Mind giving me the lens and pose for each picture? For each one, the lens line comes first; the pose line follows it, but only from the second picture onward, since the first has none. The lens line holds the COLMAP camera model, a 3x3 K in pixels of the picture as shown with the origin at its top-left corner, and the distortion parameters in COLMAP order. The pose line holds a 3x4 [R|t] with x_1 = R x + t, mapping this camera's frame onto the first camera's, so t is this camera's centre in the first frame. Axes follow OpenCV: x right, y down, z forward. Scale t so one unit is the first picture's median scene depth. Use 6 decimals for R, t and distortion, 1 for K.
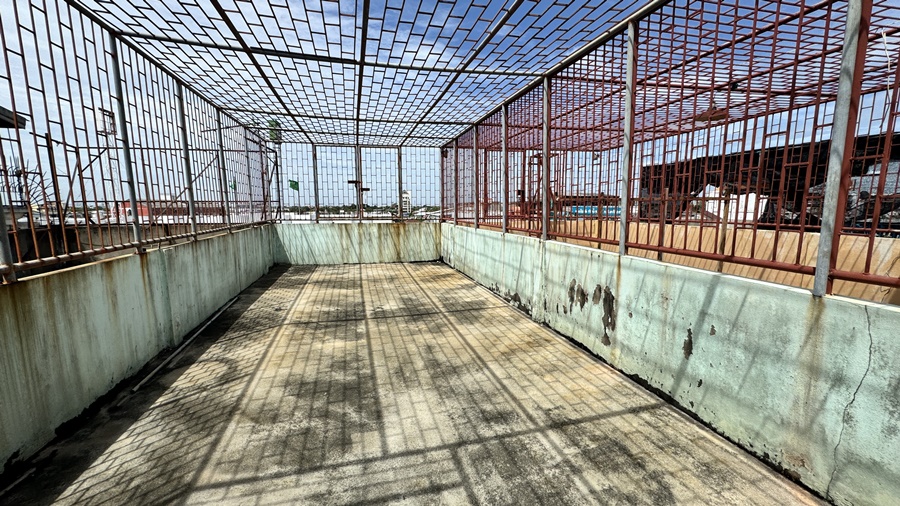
lens RADIAL K [[358.3, 0, 446.2], [0, 358.3, 255.7], [0, 0, 1]] dist [-0.003068, -0.000190]
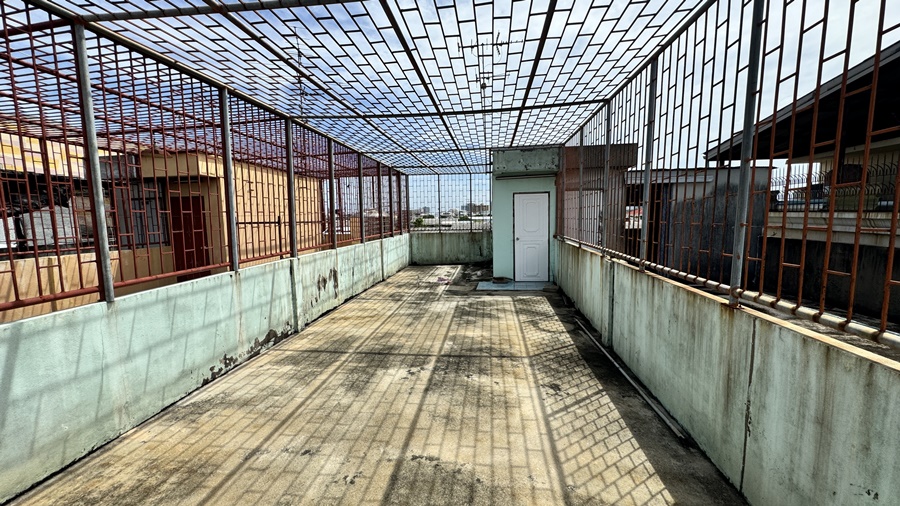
lens RADIAL K [[358.3, 0, 450.5], [0, 358.3, 251.8], [0, 0, 1]] dist [-0.003068, -0.000190]
pose [[-0.932328, -0.018442, 0.361143, -0.588086], [0.070114, 0.970527, 0.230567, -0.282343], [-0.354751, 0.240285, -0.903557, 1.796161]]
